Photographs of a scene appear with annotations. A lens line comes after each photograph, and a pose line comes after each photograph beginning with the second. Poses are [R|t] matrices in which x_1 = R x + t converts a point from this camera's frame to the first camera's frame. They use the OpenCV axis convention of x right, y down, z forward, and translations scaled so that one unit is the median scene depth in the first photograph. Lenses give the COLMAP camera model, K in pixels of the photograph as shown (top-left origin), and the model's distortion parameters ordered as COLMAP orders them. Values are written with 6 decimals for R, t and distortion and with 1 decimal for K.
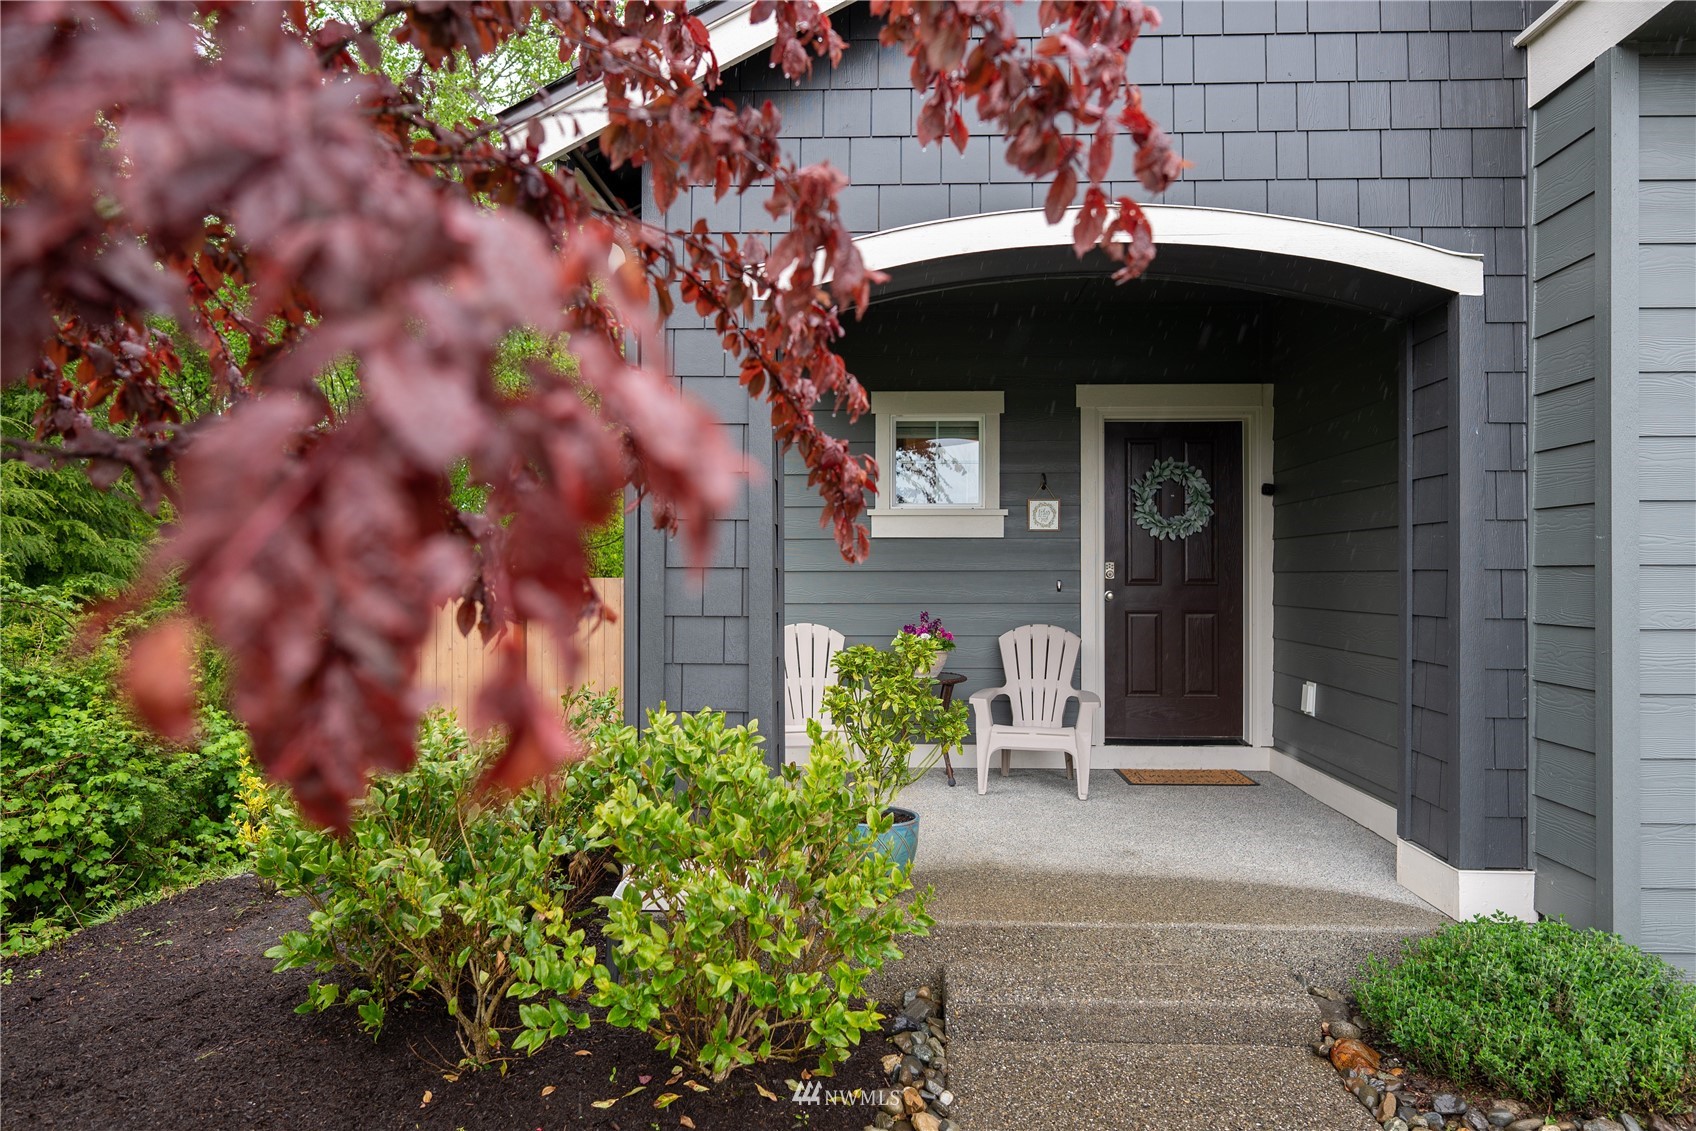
lens RADIAL K [[1056.3, 0, 848.0], [0, 1056.3, 565.5], [0, 0, 1]] dist [-0.005318, -0.002026]
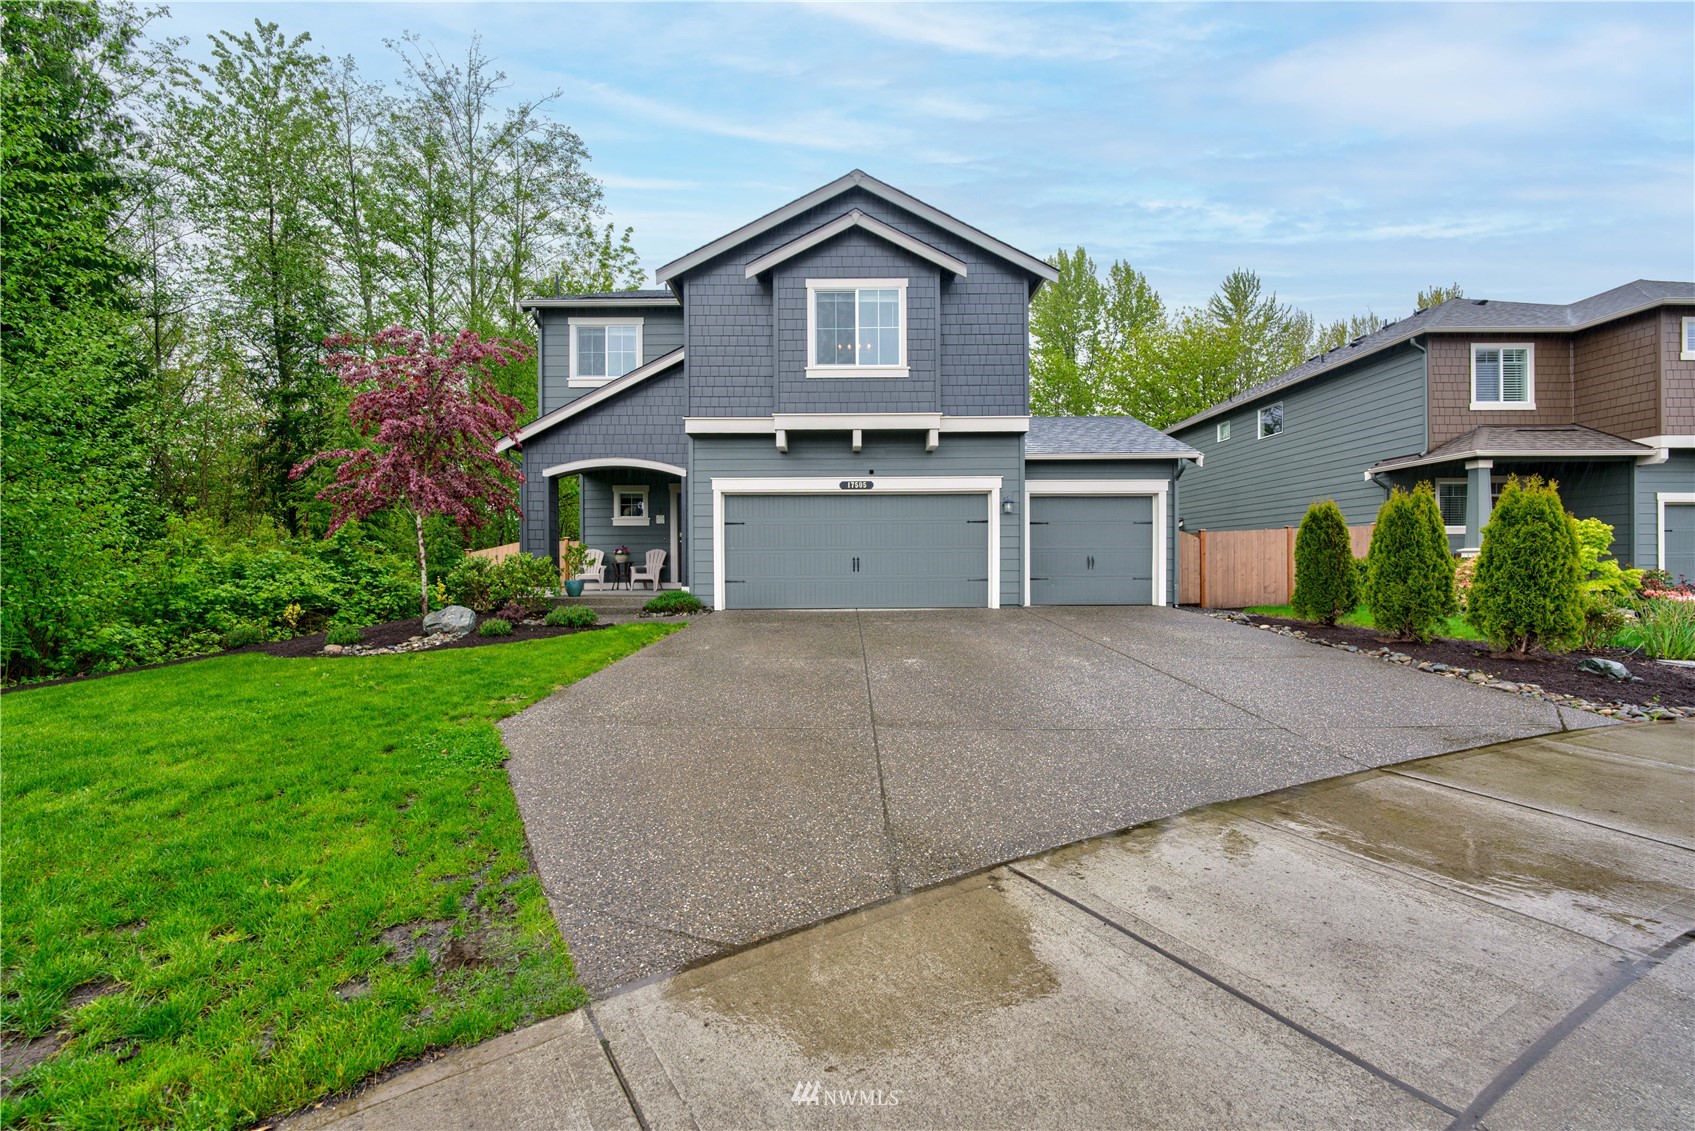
lens RADIAL K [[688.7, 0, 847.5], [0, 688.7, 565.5], [0, 0, 1]] dist [-0.010086, 0.000035]
pose [[0.998534, -0.005732, 0.053822, 0.723460], [0.004916, 0.999871, 0.015282, 0.080021], [-0.053903, -0.014995, 0.998434, -1.449757]]
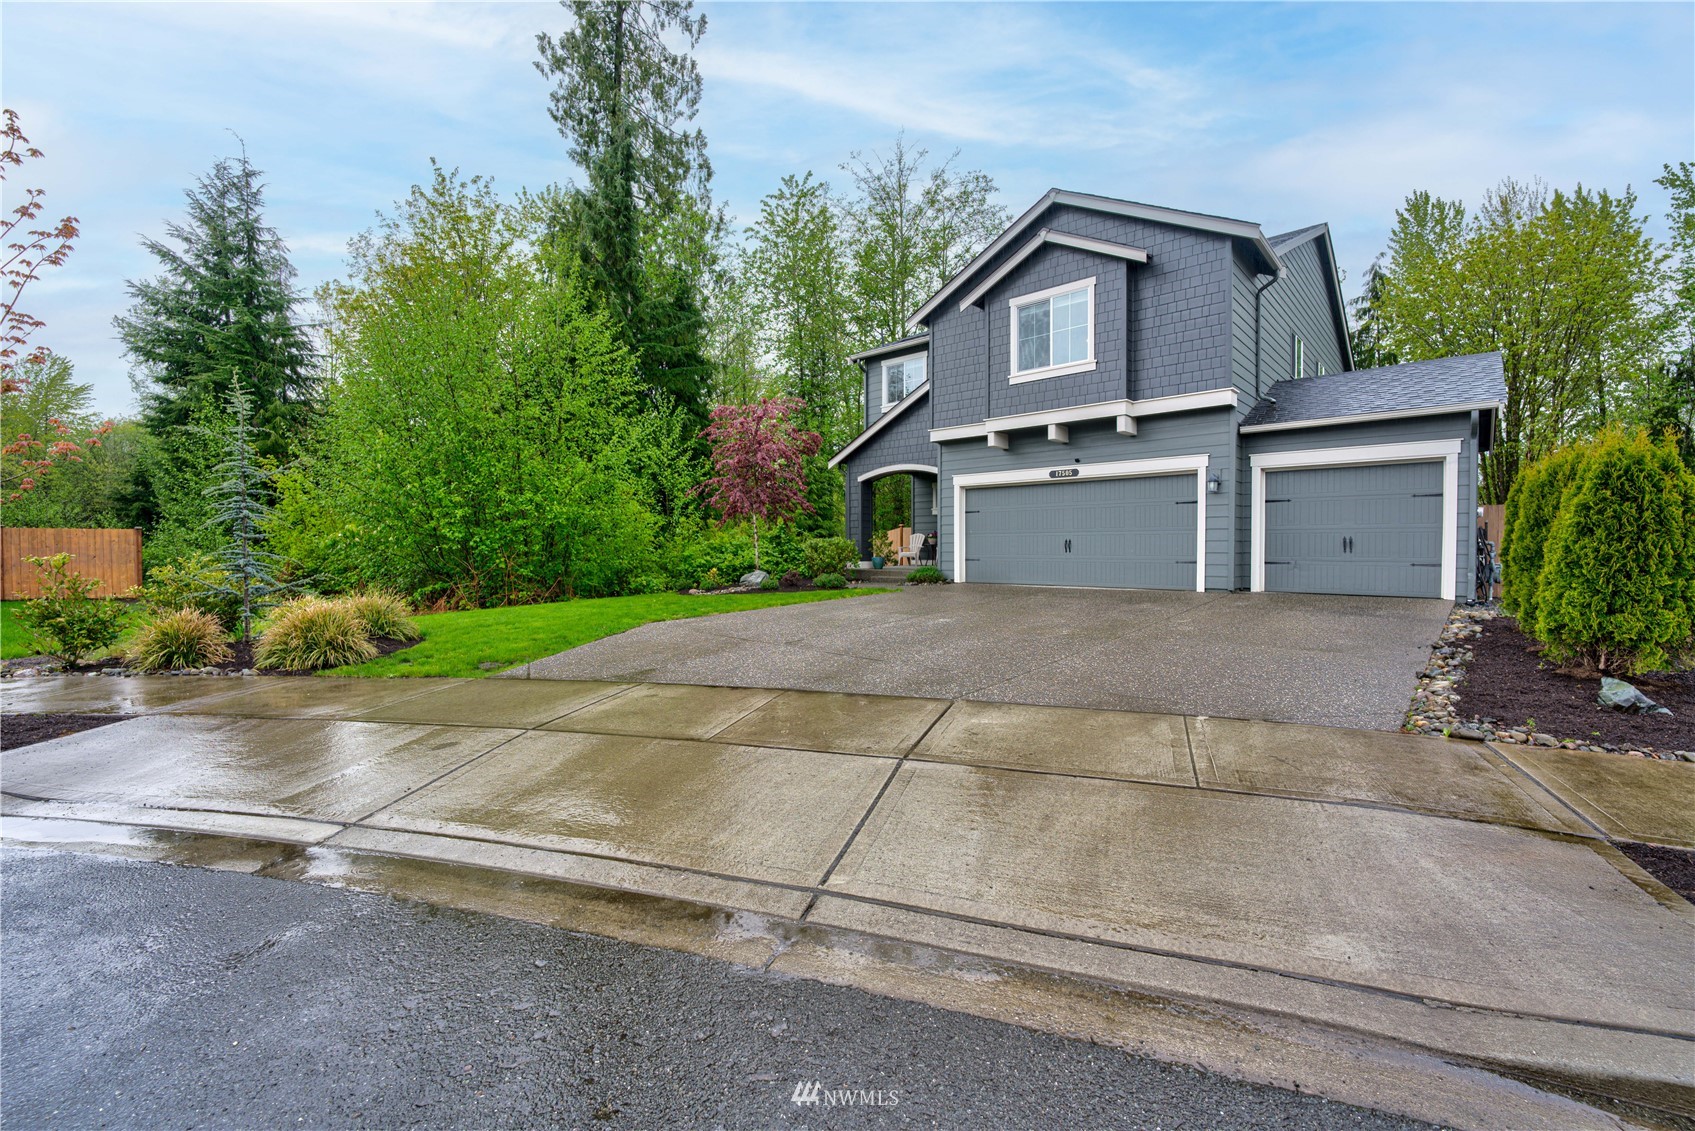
lens RADIAL K [[688.7, 0, 847.5], [0, 688.7, 565.5], [0, 0, 1]] dist [-0.010086, 0.000035]
pose [[0.774064, 0.015538, -0.632917, 1.651390], [0.008091, 0.999374, 0.034429, 0.088921], [0.633056, -0.031771, 0.773454, -1.585203]]
